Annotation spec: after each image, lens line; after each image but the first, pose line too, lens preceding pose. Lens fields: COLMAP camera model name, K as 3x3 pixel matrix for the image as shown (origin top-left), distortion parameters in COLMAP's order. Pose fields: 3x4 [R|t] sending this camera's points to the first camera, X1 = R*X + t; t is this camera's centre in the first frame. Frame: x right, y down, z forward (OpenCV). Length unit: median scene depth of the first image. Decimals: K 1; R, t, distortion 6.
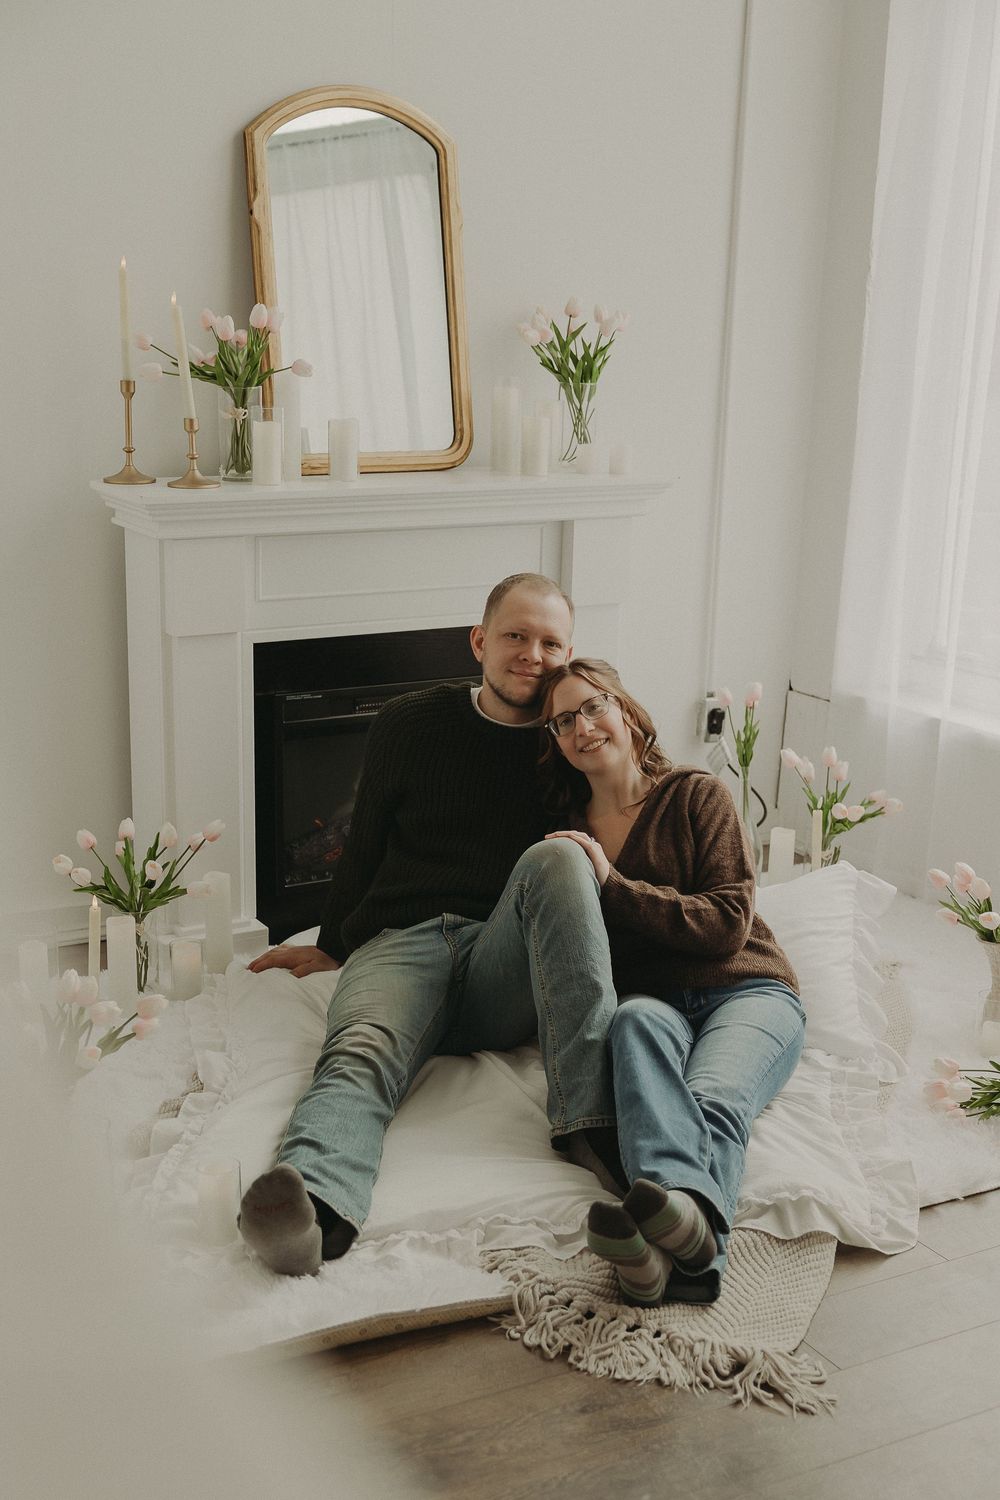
lens RADIAL K [[1895.4, 0, 497.3], [0, 1895.4, 814.6], [0, 0, 1]] dist [-0.015310, 0.032804]
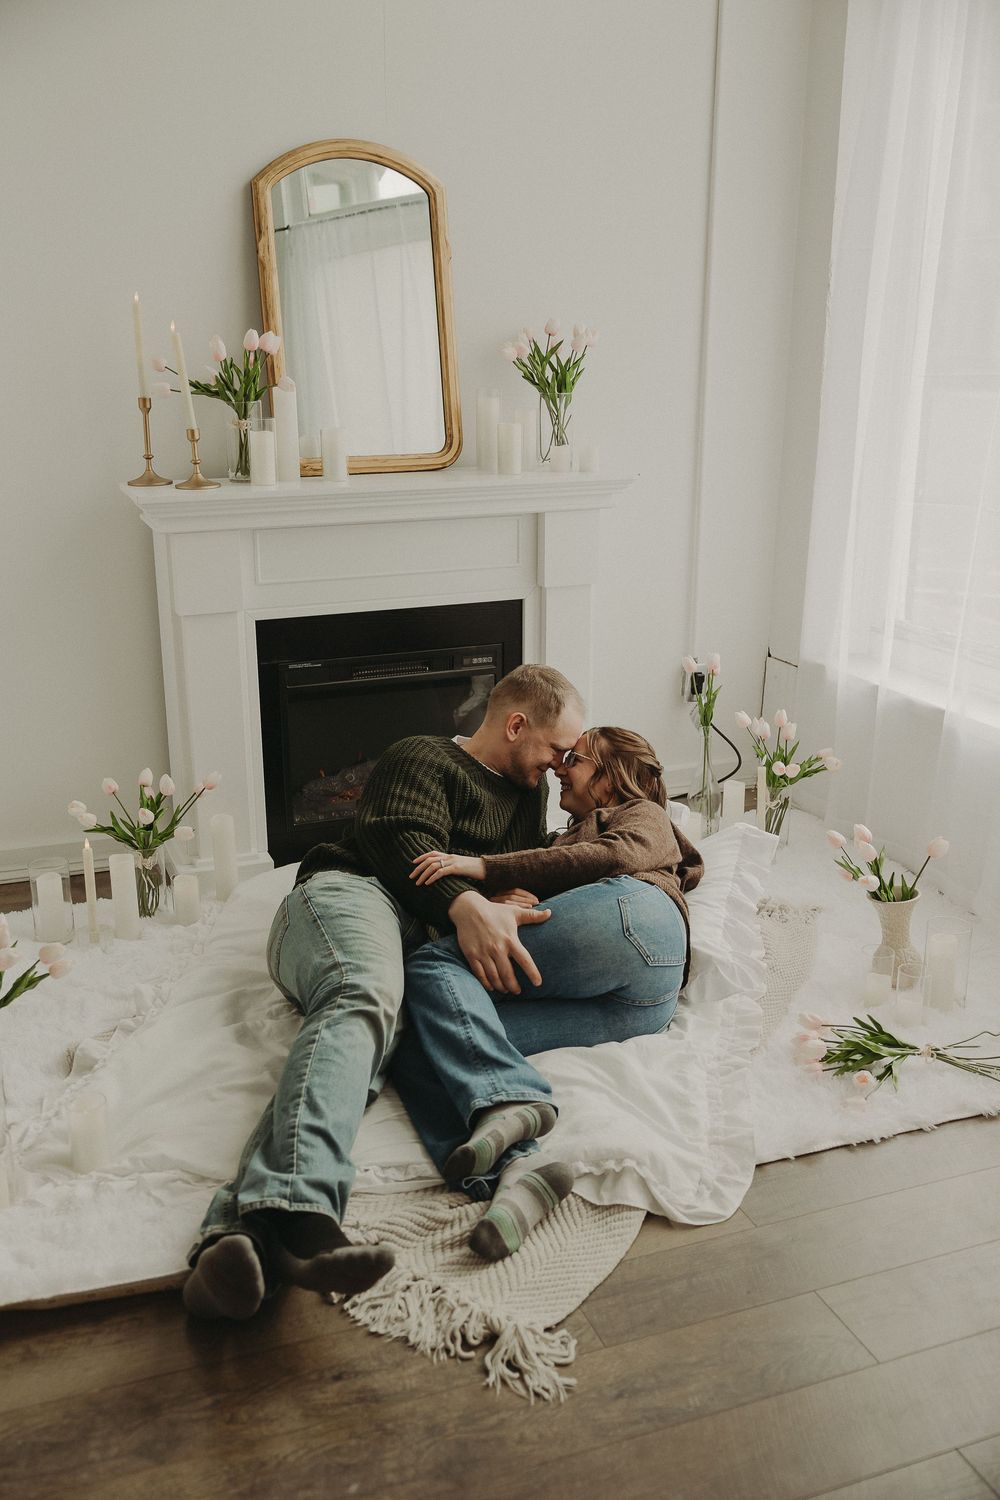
lens RADIAL K [[1410.8, 0, 501.0], [0, 1410.8, 745.9], [0, 0, 1]] dist [0.003906, 0.005905]
pose [[0.988993, 0.015253, -0.147171, 0.154860], [-0.012938, 0.999777, 0.016675, -0.029867], [0.147392, -0.014588, 0.988971, 0.158343]]
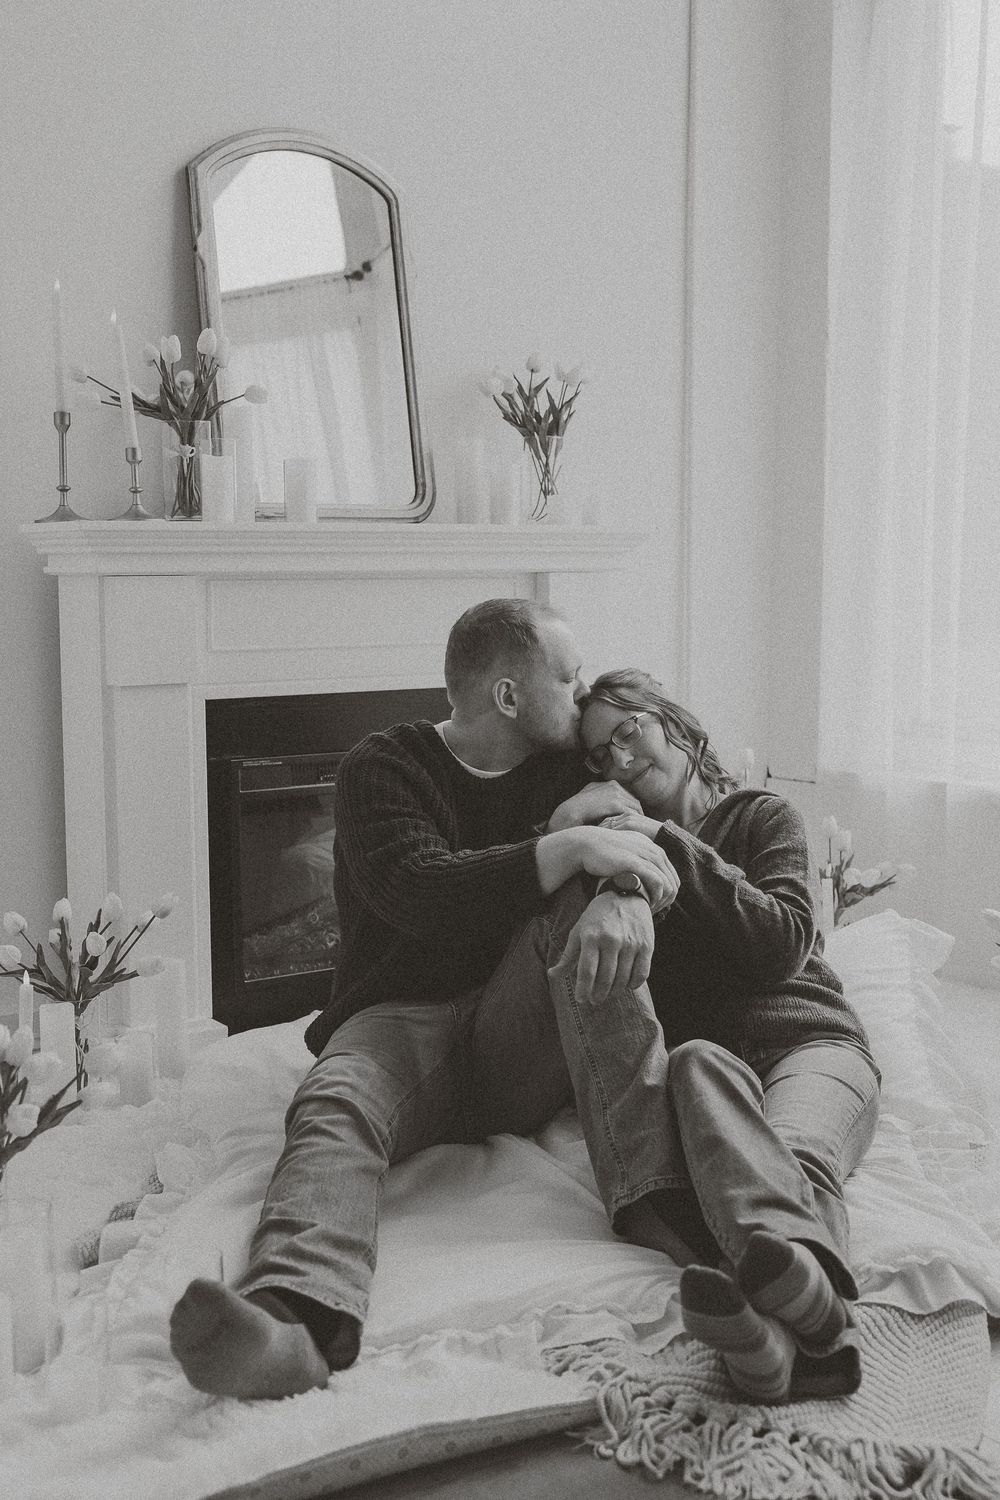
lens RADIAL K [[1744.1, 0, 511.8], [0, 1744.1, 750.4], [0, 0, 1]] dist [-0.009149, 0.003293]
pose [[0.996870, -0.034803, 0.070987, -0.044894], [0.046299, 0.984808, -0.167362, 0.078616], [-0.064084, 0.170125, 0.983337, 0.191002]]
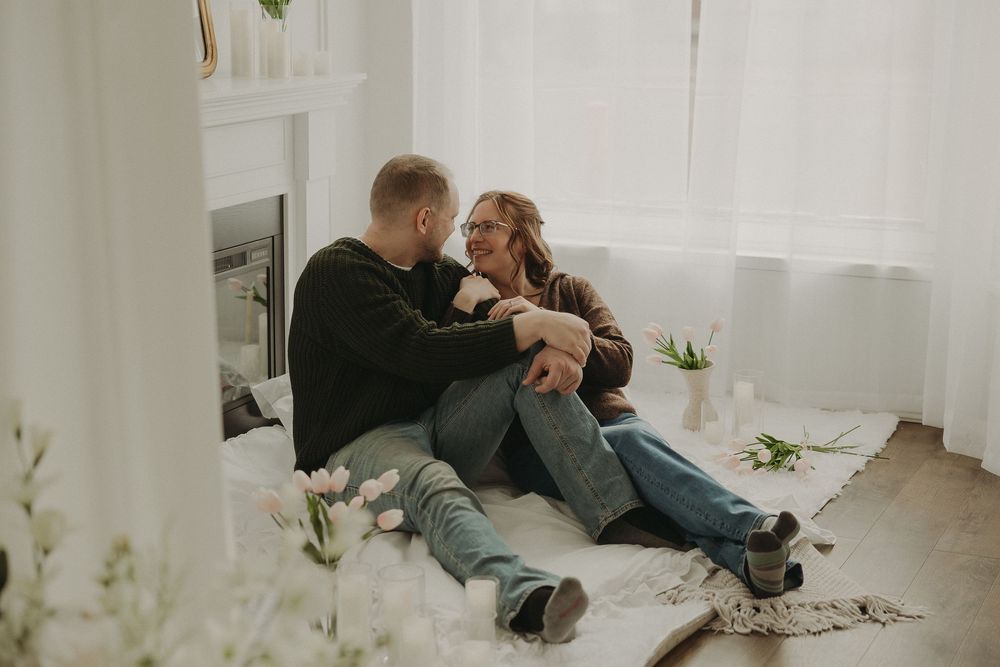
lens RADIAL K [[1727.0, 0, 500.0], [0, 1727.0, 333.5], [0, 0, 1]] dist [-0.003151, -0.041483]
pose [[0.809255, -0.139766, 0.570589, -0.586951], [0.165918, 0.986120, 0.006232, 0.005995], [-0.563540, 0.089627, 0.821212, -0.014879]]
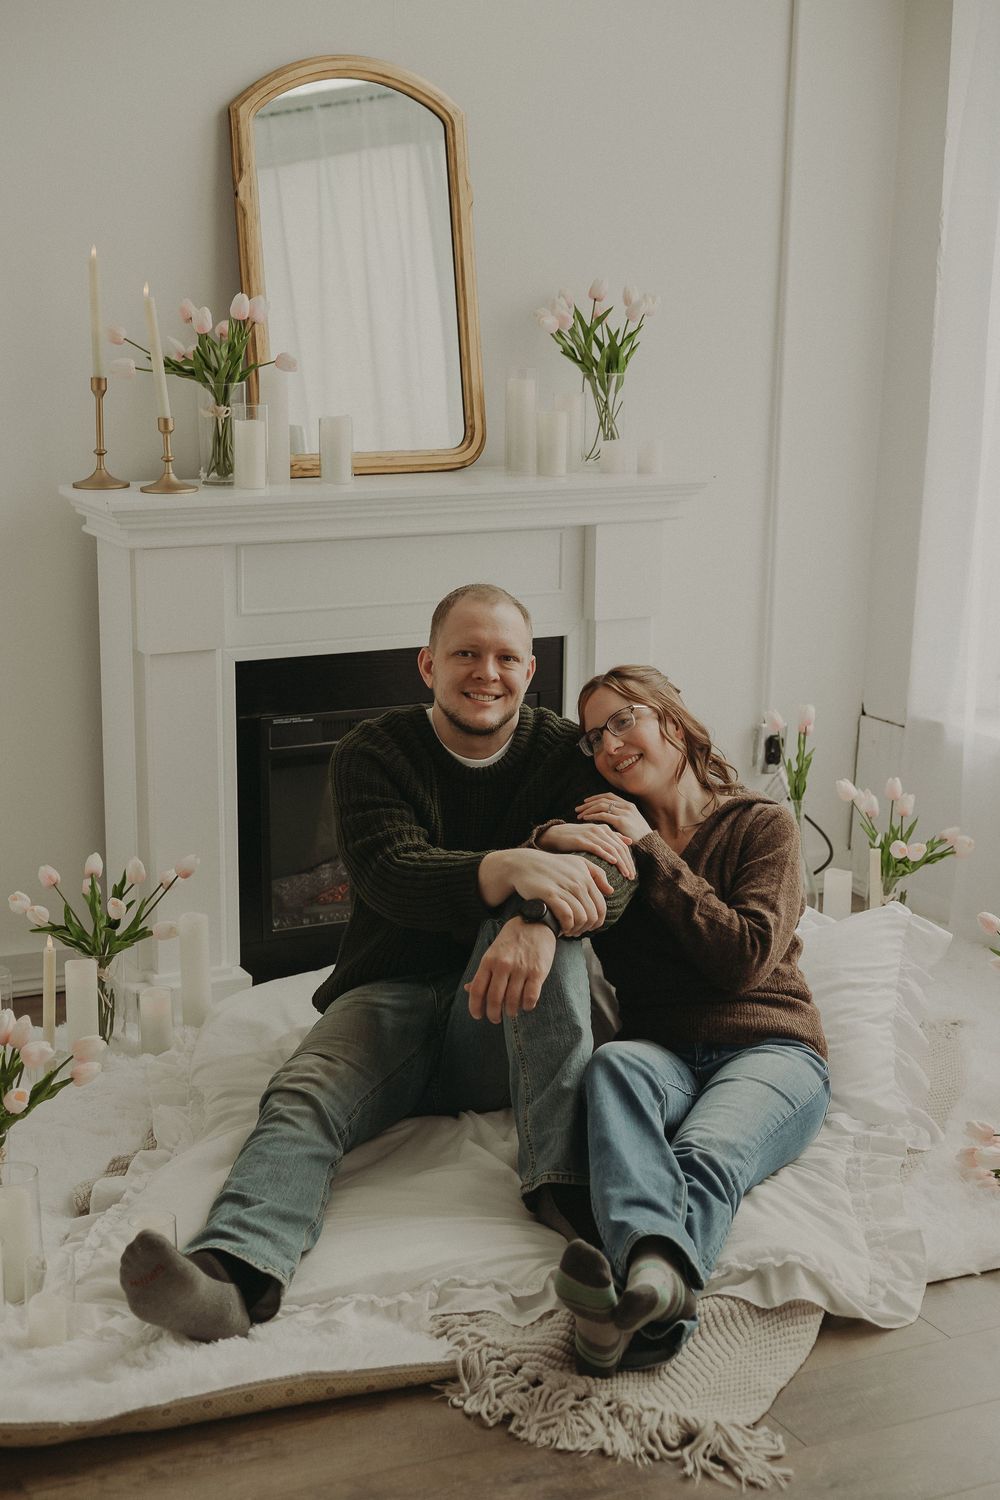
lens RADIAL K [[2305.1, 0, 491.8], [0, 2305.1, 746.6], [0, 0, 1]] dist [0.040173, 0.001379]
pose [[0.997792, -0.000439, -0.066409, 0.069354], [-0.003277, 0.998435, -0.055830, 0.012152], [0.066330, 0.055924, 0.996229, -0.096646]]
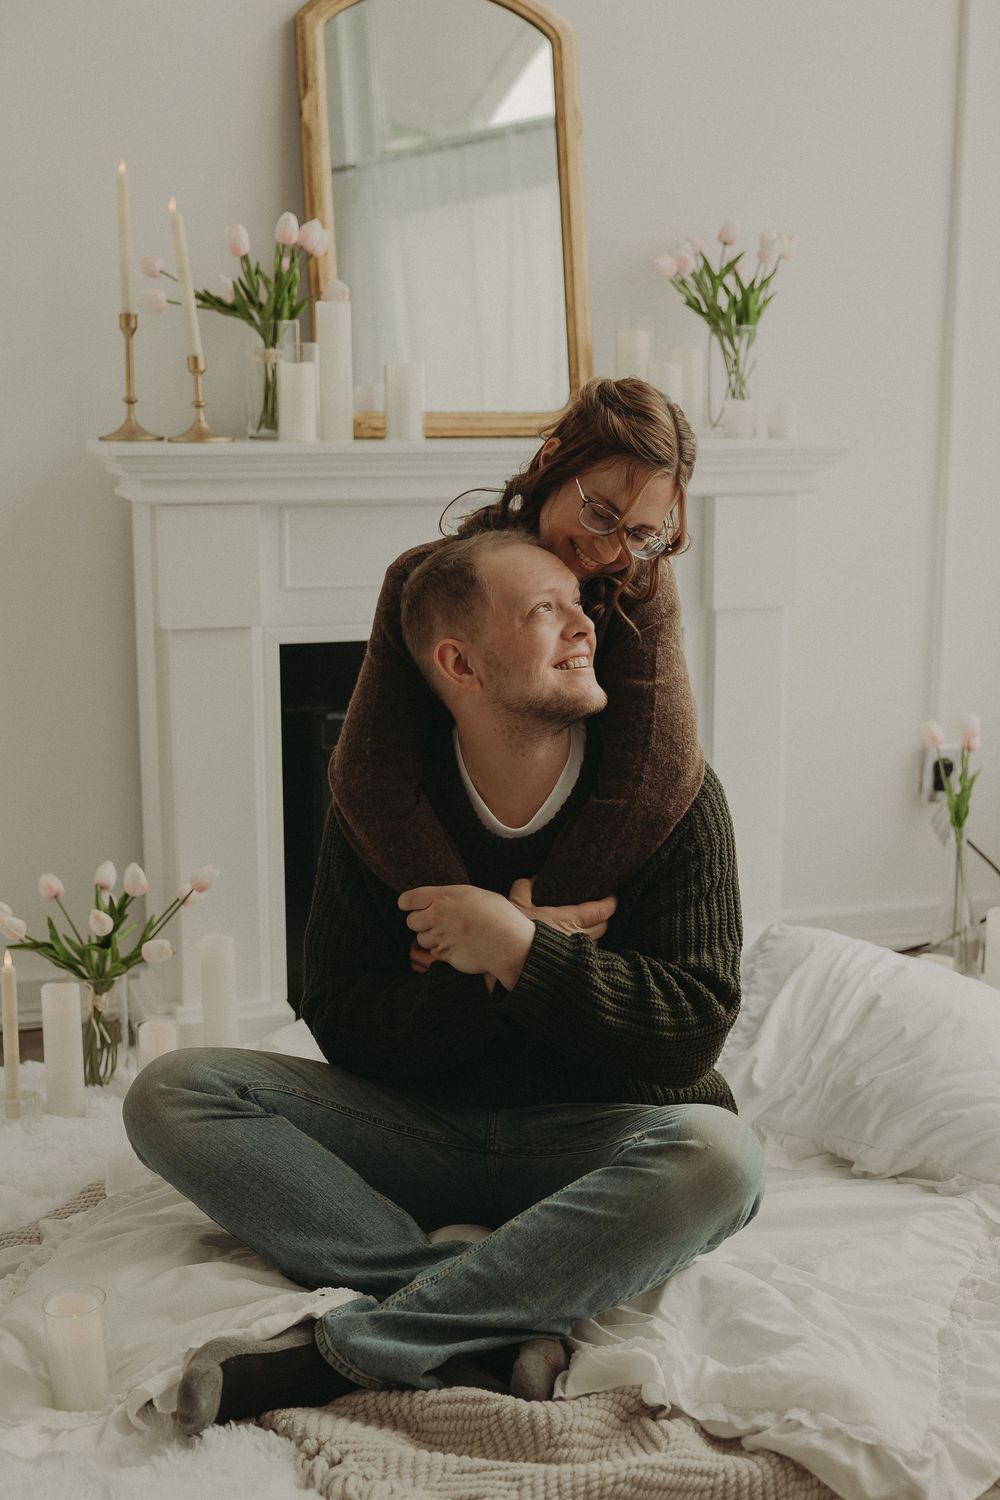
lens RADIAL K [[1980.1, 0, 540.1], [0, 1980.1, 747.9], [0, 0, 1]] dist [0.018288, -0.025906]
pose [[0.980306, 0.011650, -0.197140, 0.141706], [-0.031957, 0.994460, -0.100141, 0.031693], [0.194881, 0.104469, 0.975247, 0.230985]]
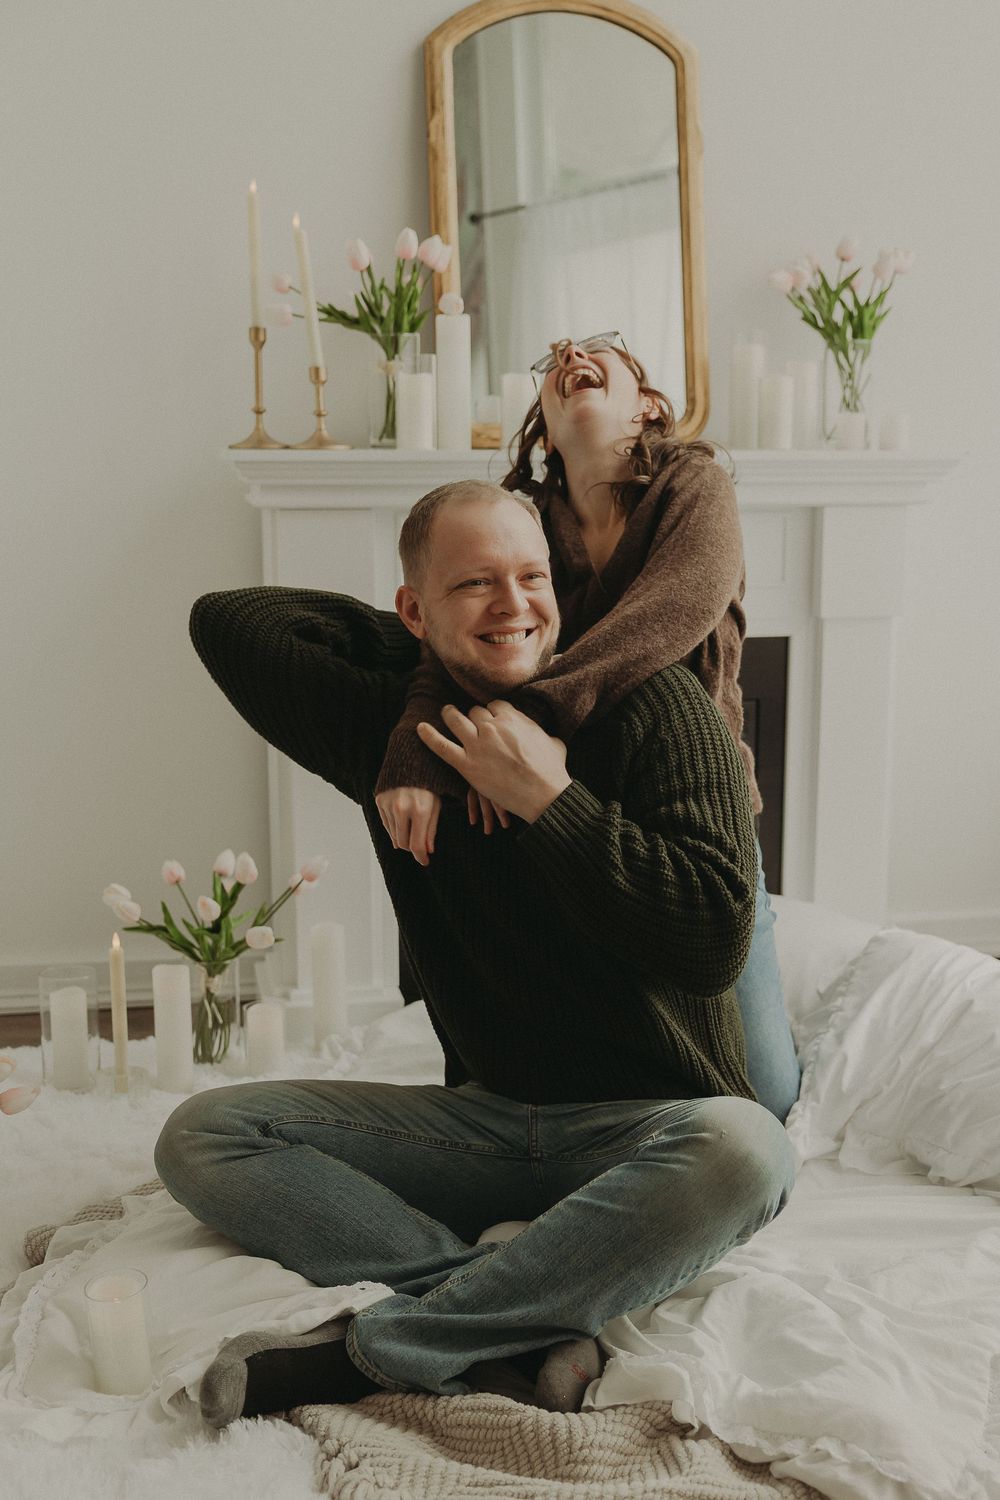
lens RADIAL K [[1779.7, 0, 560.2], [0, 1779.7, 766.1], [0, 0, 1]] dist [0.008647, 0.014363]
pose [[0.955818, 0.033365, -0.292059, 0.167978], [-0.061658, 0.994192, -0.088209, 0.025168], [0.287419, 0.102320, 0.952324, 0.302459]]
